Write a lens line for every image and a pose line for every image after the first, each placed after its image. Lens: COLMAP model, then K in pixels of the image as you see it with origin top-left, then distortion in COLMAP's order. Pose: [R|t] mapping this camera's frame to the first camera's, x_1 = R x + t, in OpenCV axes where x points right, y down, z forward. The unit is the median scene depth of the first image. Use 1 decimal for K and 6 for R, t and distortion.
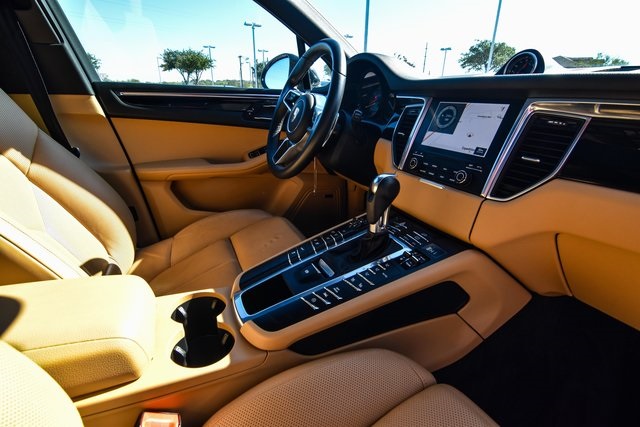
lens RADIAL K [[306.4, 0, 320.0], [0, 306.4, 213.5], [0, 0, 1]] dist [0.000308, -0.016137]
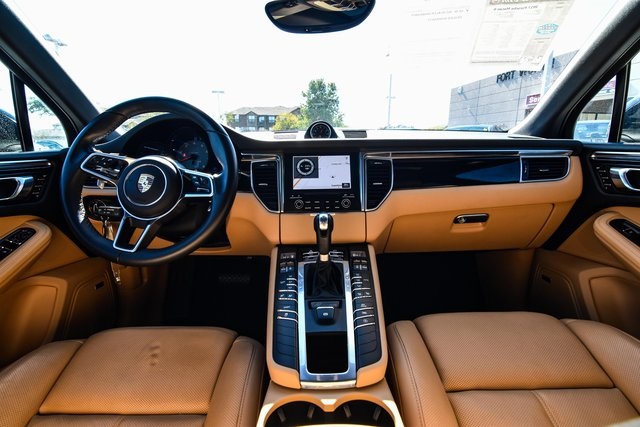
lens RADIAL K [[306.4, 0, 320.0], [0, 306.4, 213.5], [0, 0, 1]] dist [0.000308, -0.016137]
pose [[0.400912, -0.195344, 0.895048, -0.953322], [0.351072, 0.935176, 0.046849, -0.186564], [-0.846179, 0.295444, 0.443503, 0.456739]]
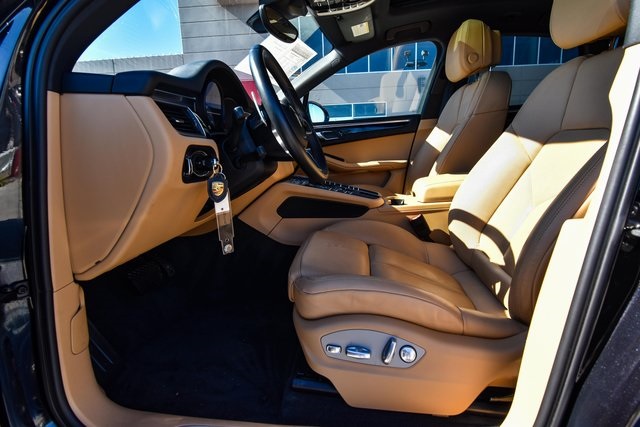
lens RADIAL K [[306.4, 0, 320.0], [0, 306.4, 213.5], [0, 0, 1]] dist [0.000308, -0.016137]
pose [[-0.850311, -0.063742, 0.522406, -1.039739], [0.251358, 0.822914, 0.509540, -0.856497], [-0.462375, 0.564579, -0.683711, 2.786506]]
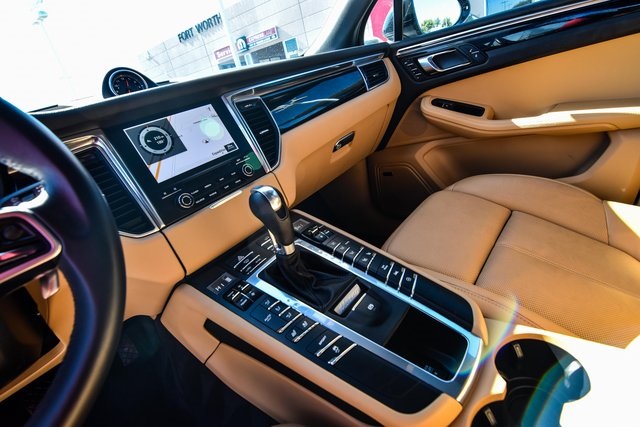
lens RADIAL K [[306.4, 0, 320.0], [0, 306.4, 213.5], [0, 0, 1]] dist [0.000308, -0.016137]
pose [[-0.420309, -0.275341, 0.864597, -0.573499], [0.554872, 0.675936, 0.485002, -0.385473], [-0.717953, 0.683592, -0.131323, 1.065348]]
